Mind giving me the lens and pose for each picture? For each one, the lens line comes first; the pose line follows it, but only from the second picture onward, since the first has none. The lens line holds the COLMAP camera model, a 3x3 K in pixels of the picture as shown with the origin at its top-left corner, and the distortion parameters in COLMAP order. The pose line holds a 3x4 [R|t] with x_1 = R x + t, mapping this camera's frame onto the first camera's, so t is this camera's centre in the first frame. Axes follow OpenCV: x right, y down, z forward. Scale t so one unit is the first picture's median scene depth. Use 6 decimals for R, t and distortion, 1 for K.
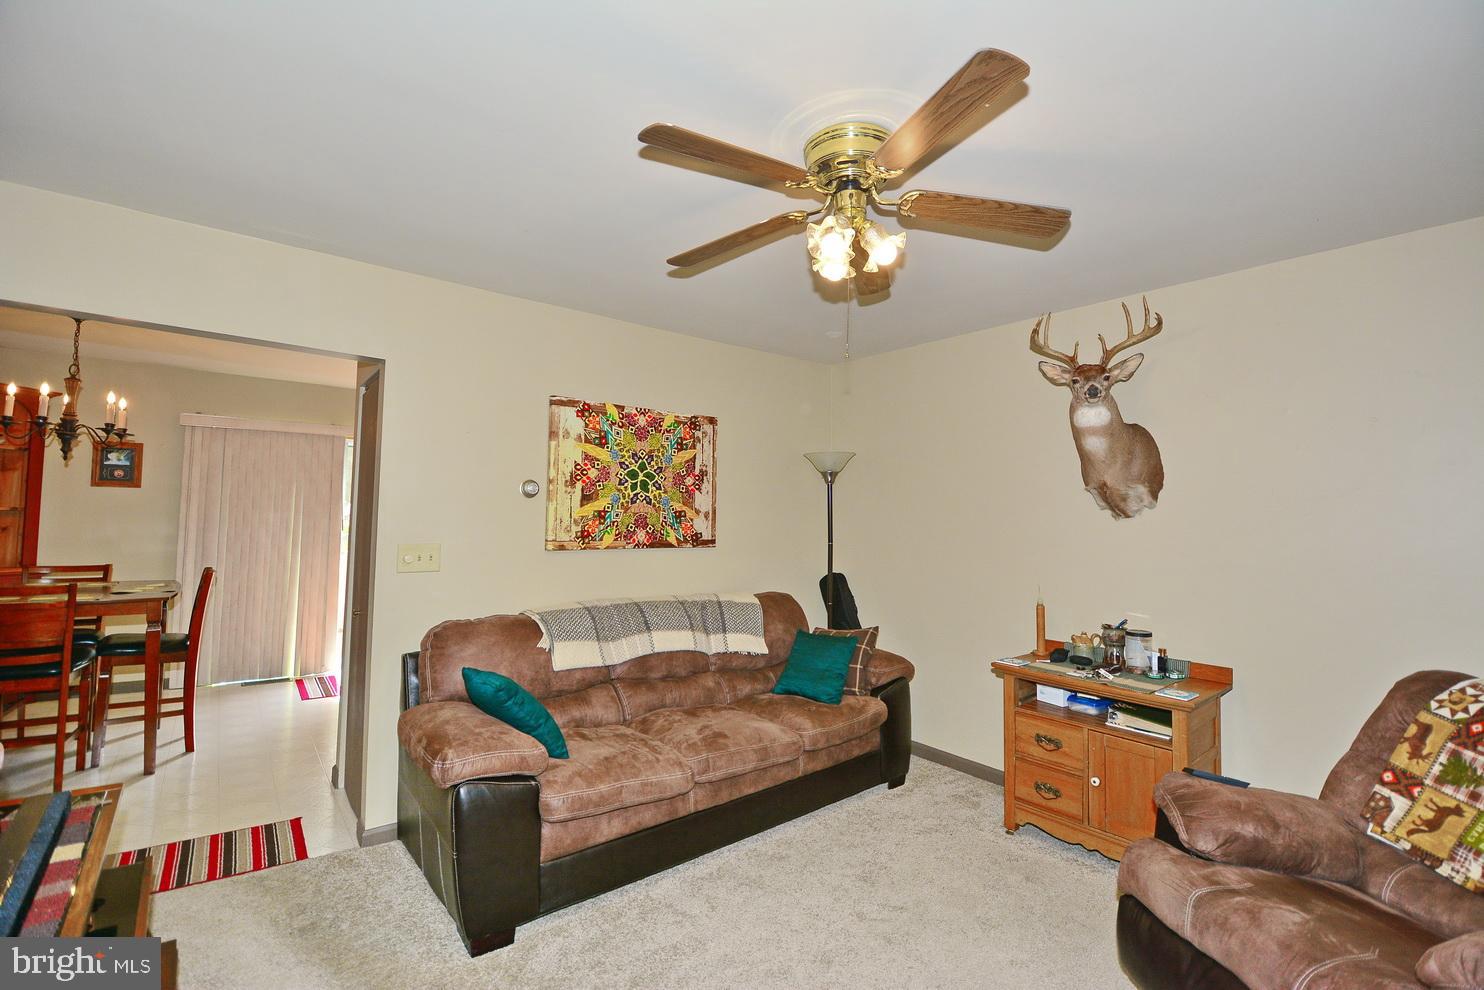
lens RADIAL K [[660.4, 0, 743.6], [0, 660.4, 481.9], [0, 0, 1]] dist [0.032897, -0.030875]
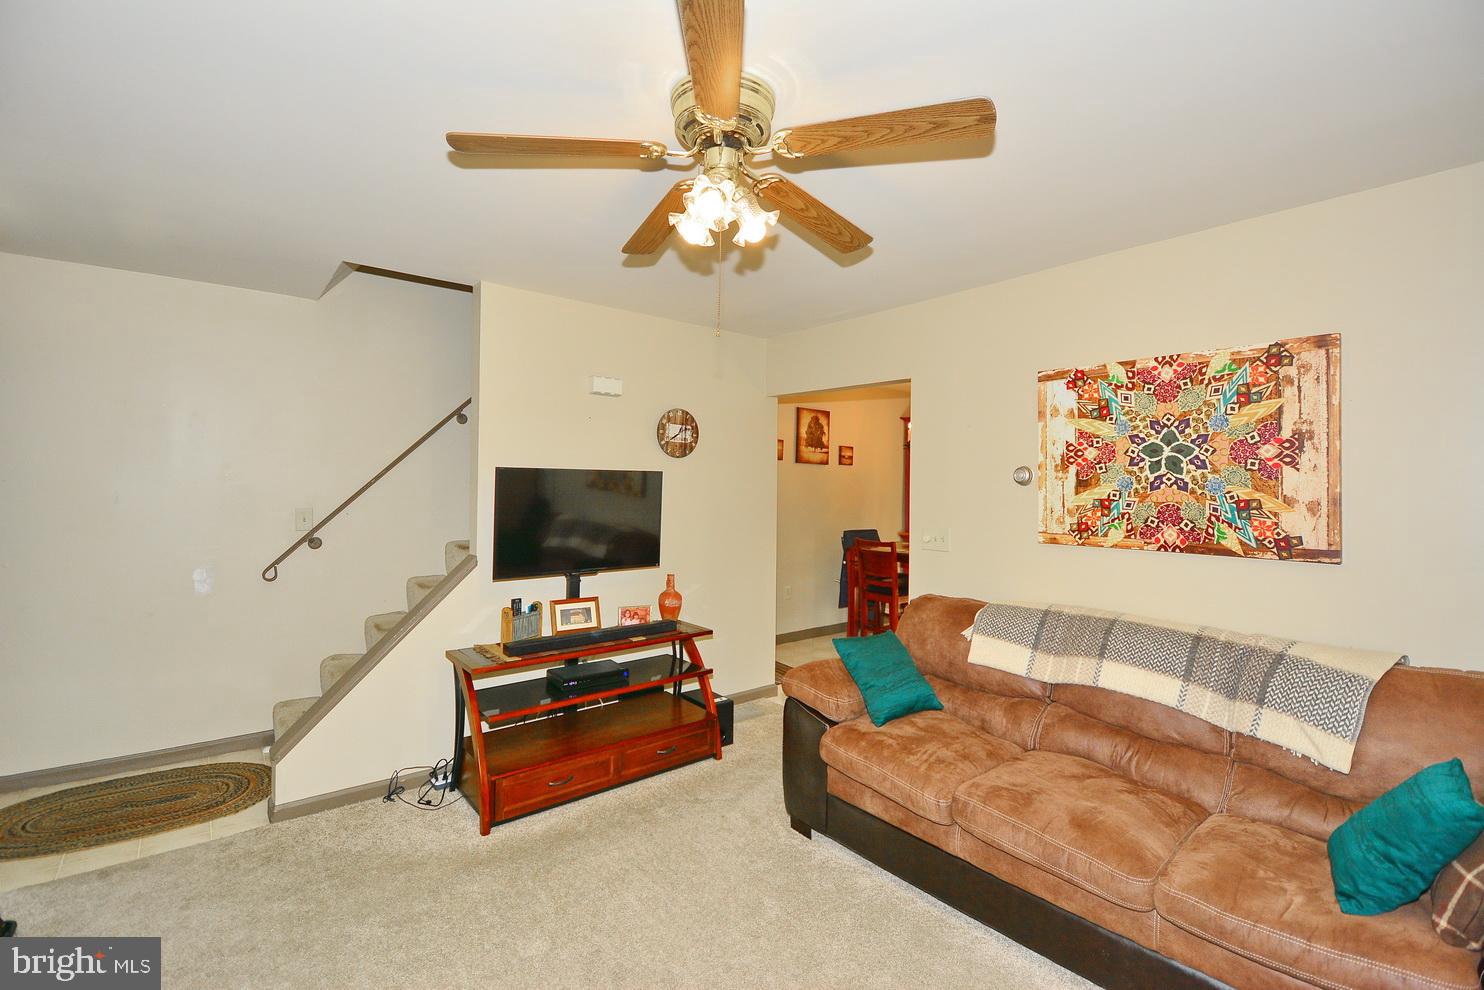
lens RADIAL K [[660.4, 0, 743.6], [0, 660.4, 481.9], [0, 0, 1]] dist [0.032897, -0.030875]
pose [[0.013877, -0.021715, -0.999668, 0.563191], [0.047311, 0.998659, -0.021036, 0.018139], [0.998784, -0.047003, 0.014886, 0.531938]]
